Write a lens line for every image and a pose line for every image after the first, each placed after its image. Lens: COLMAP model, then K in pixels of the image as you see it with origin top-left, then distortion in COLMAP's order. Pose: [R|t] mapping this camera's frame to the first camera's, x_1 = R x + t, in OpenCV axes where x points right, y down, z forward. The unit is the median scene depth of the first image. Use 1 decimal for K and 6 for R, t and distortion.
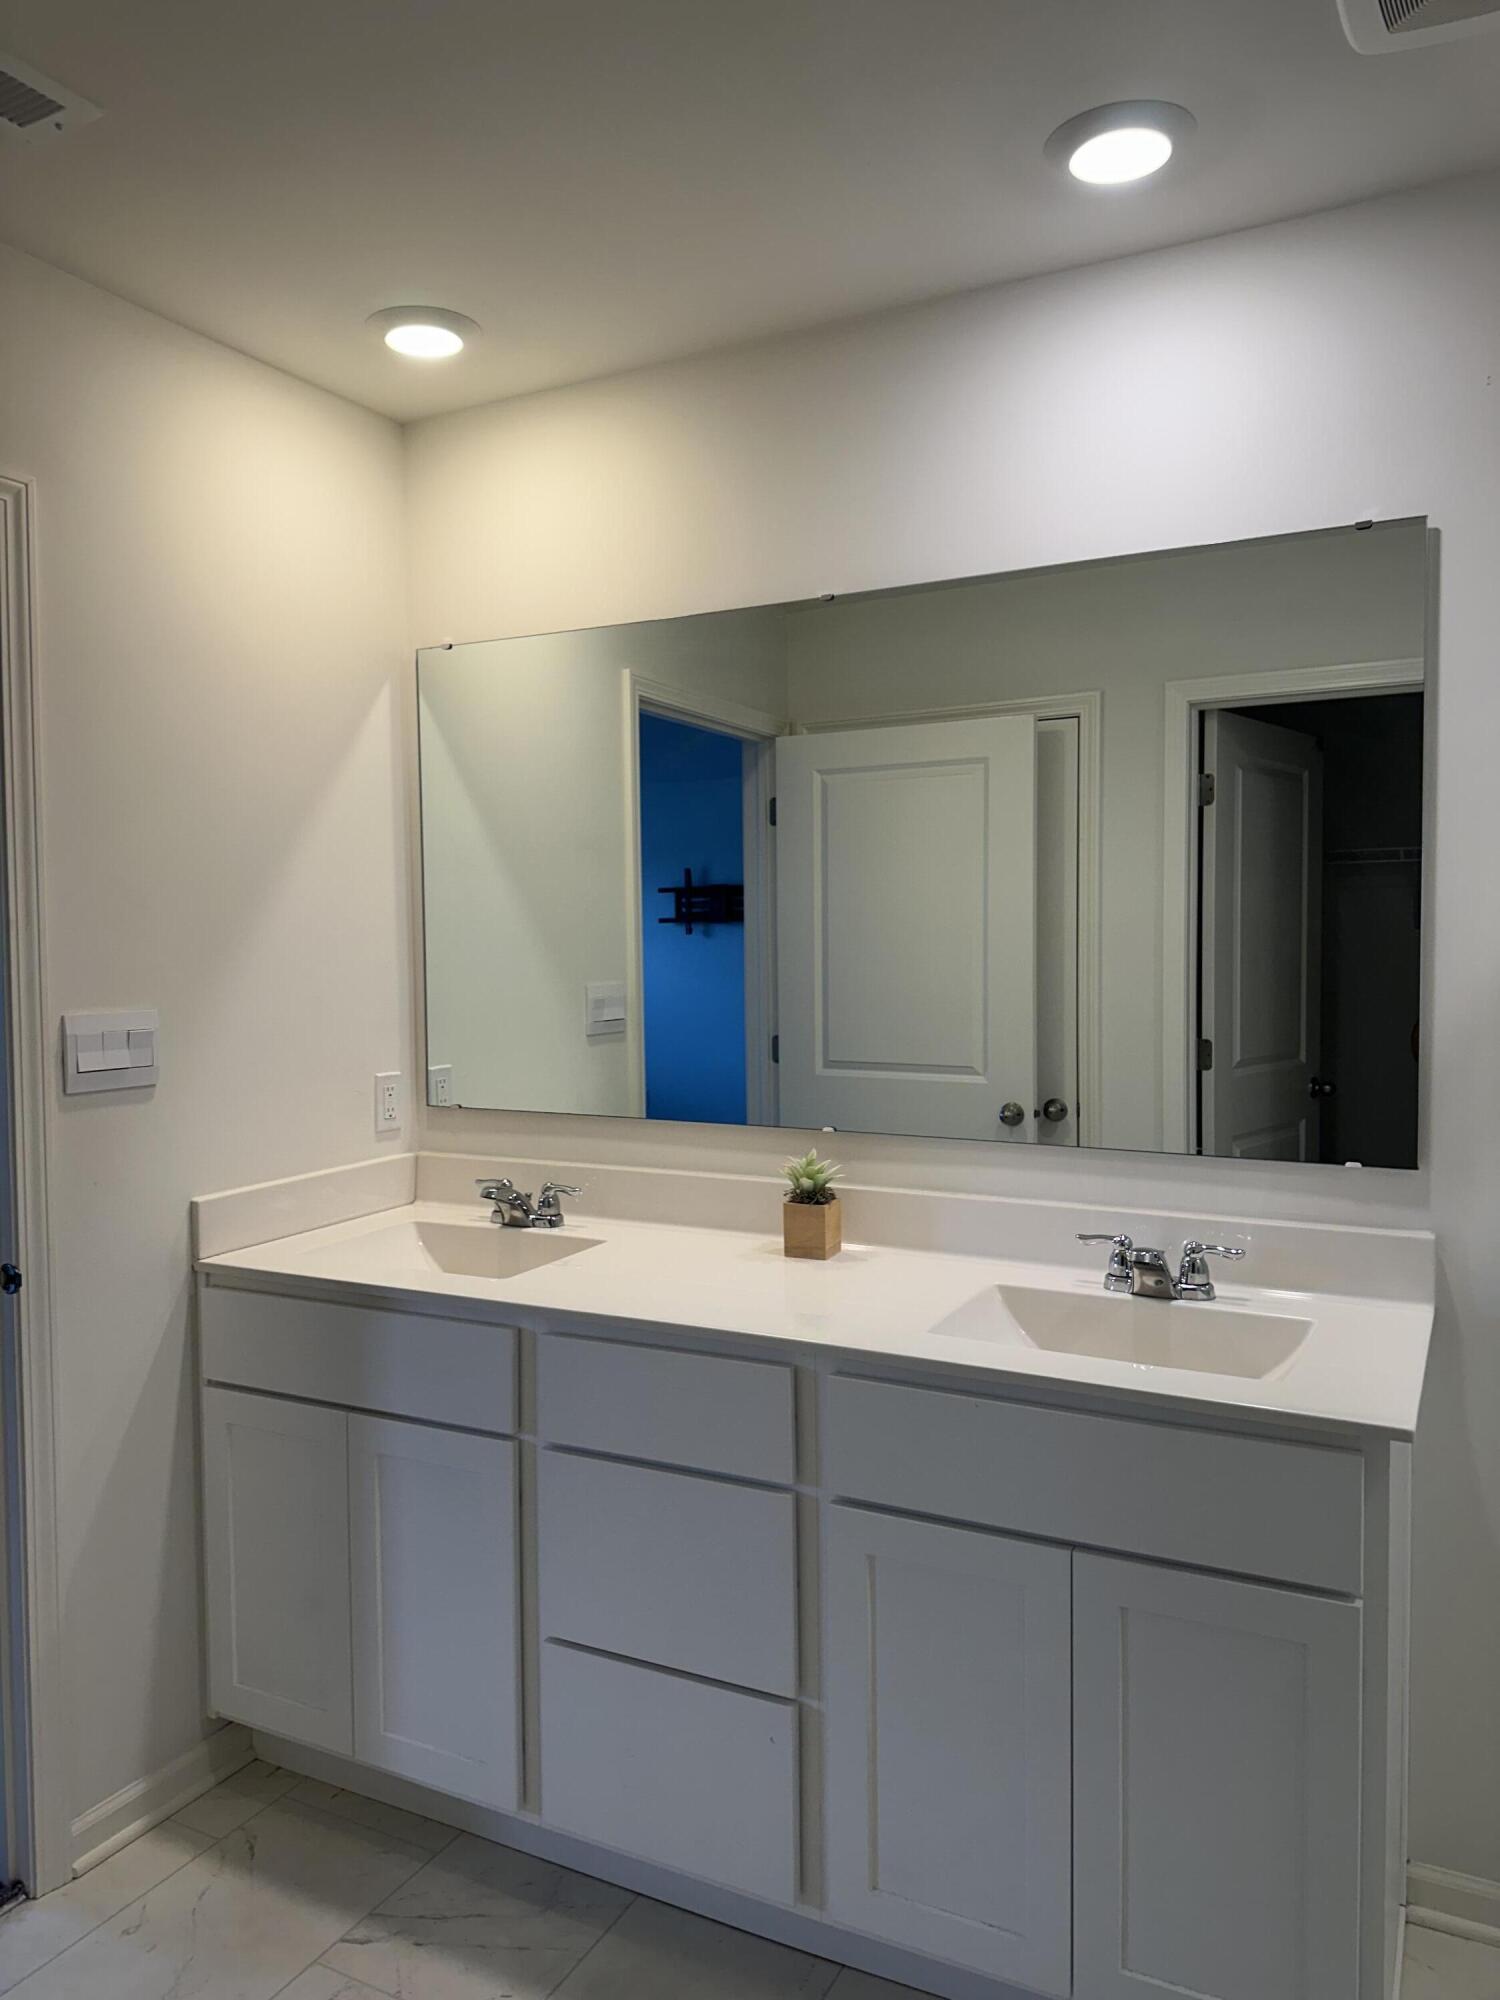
lens RADIAL K [[1426.3, 0, 750.0], [0, 1426.3, 1000.0], [0, 0, 1]] dist [0.138666, -0.223563]
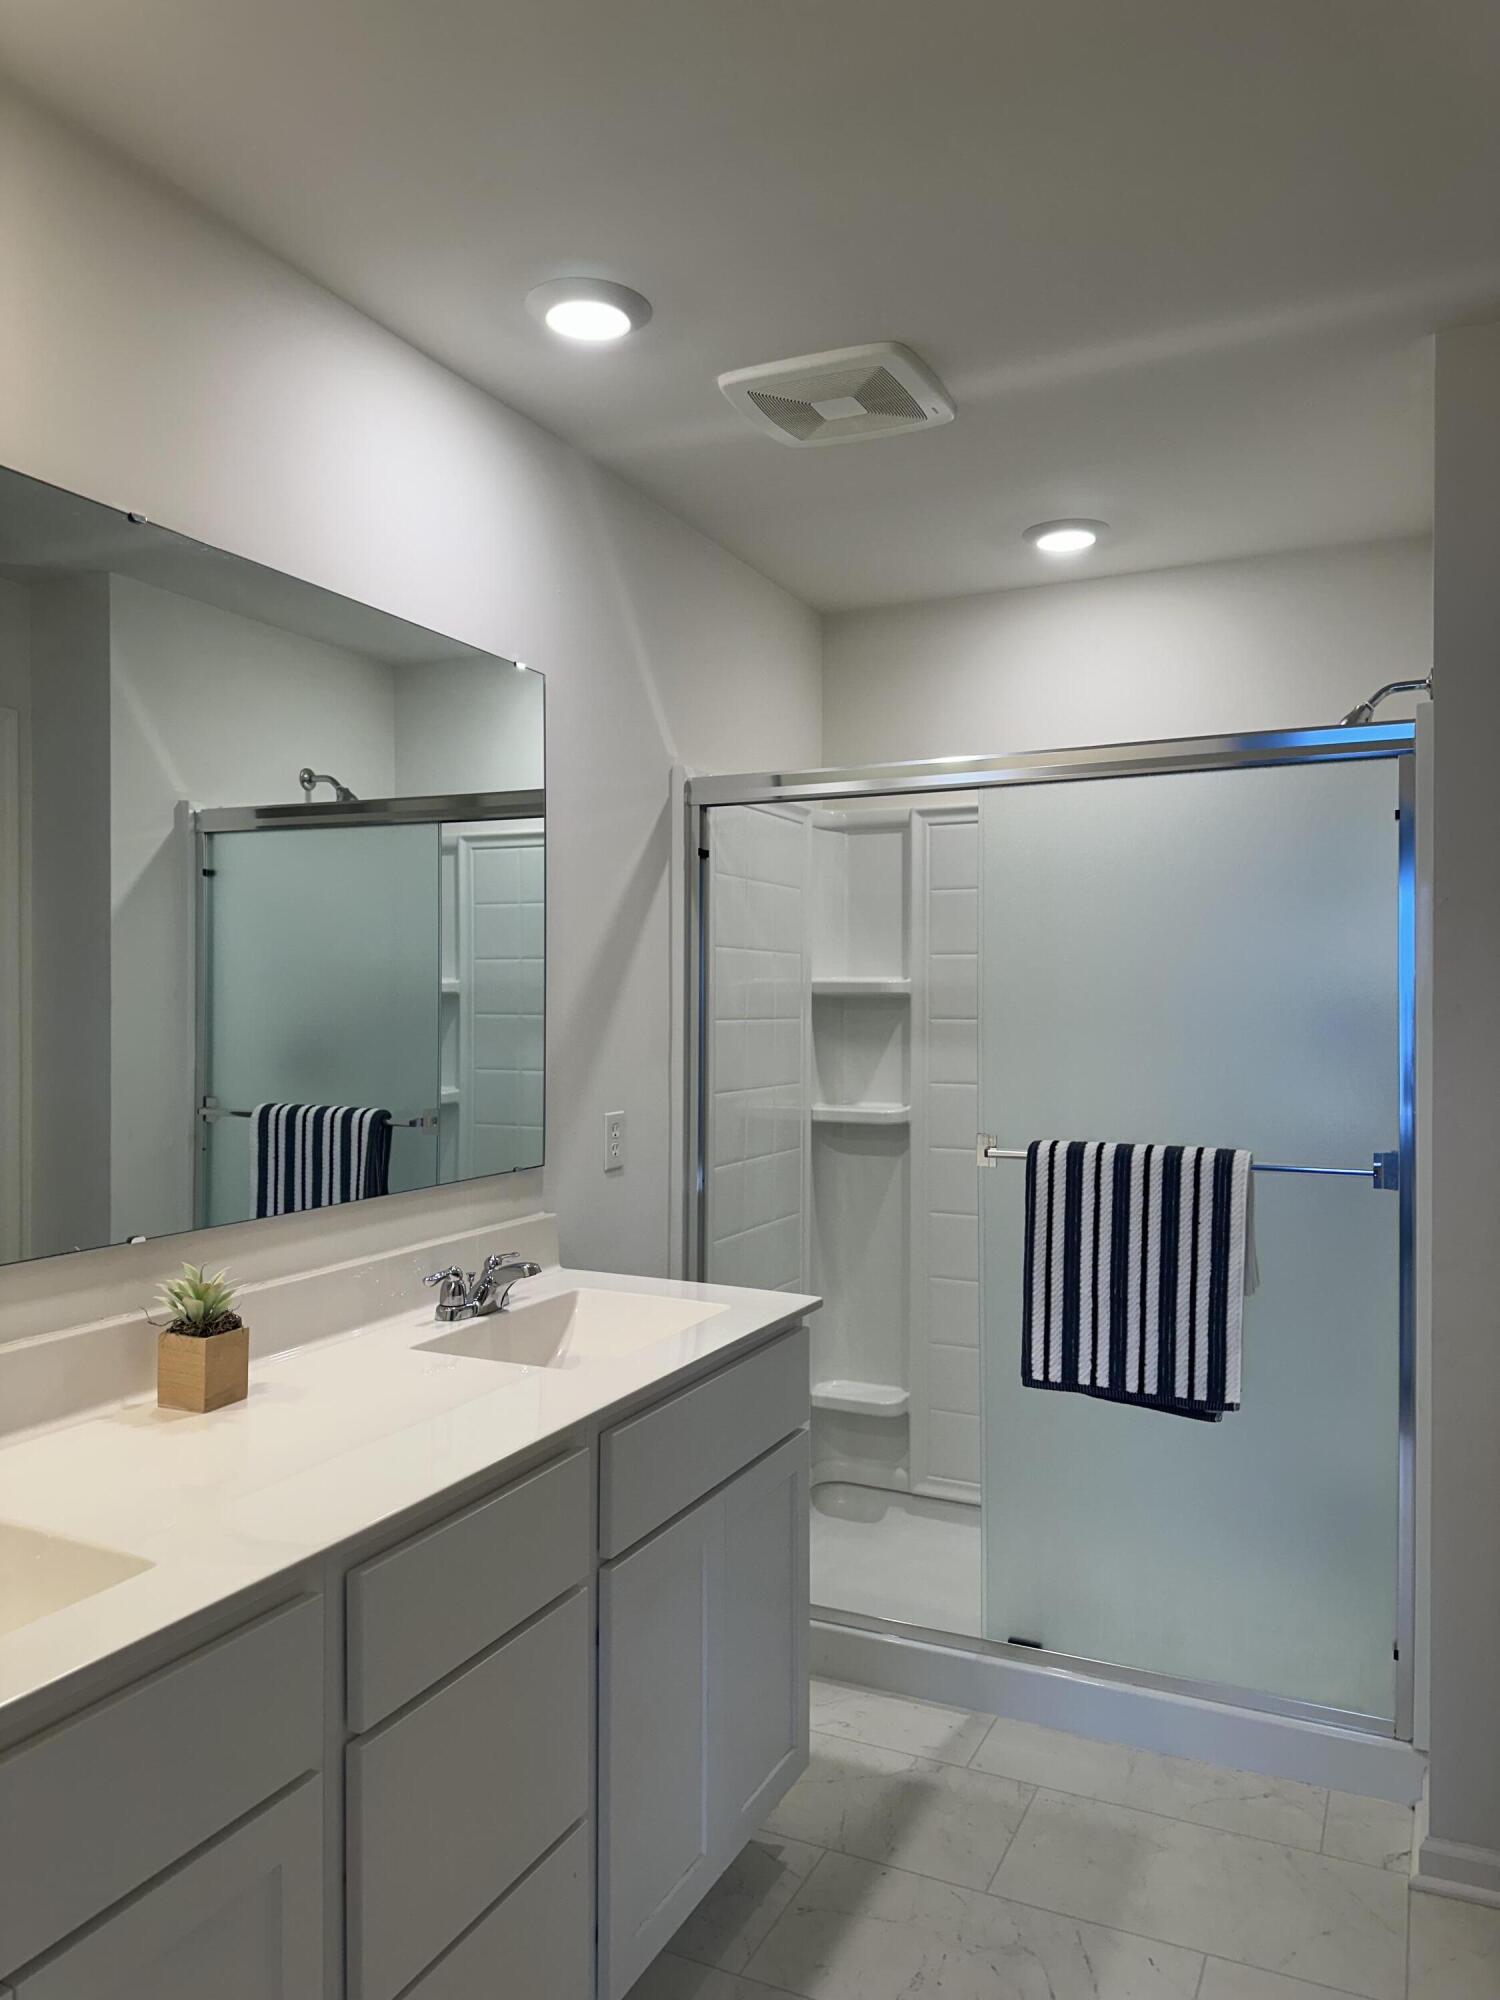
lens RADIAL K [[1426.3, 0, 750.0], [0, 1426.3, 1000.0], [0, 0, 1]] dist [0.138666, -0.223563]
pose [[-0.035417, 0.015236, 0.999256, -0.796704], [0.037979, 0.999182, -0.013889, -0.004066], [-0.998651, 0.037459, -0.035966, 0.838085]]
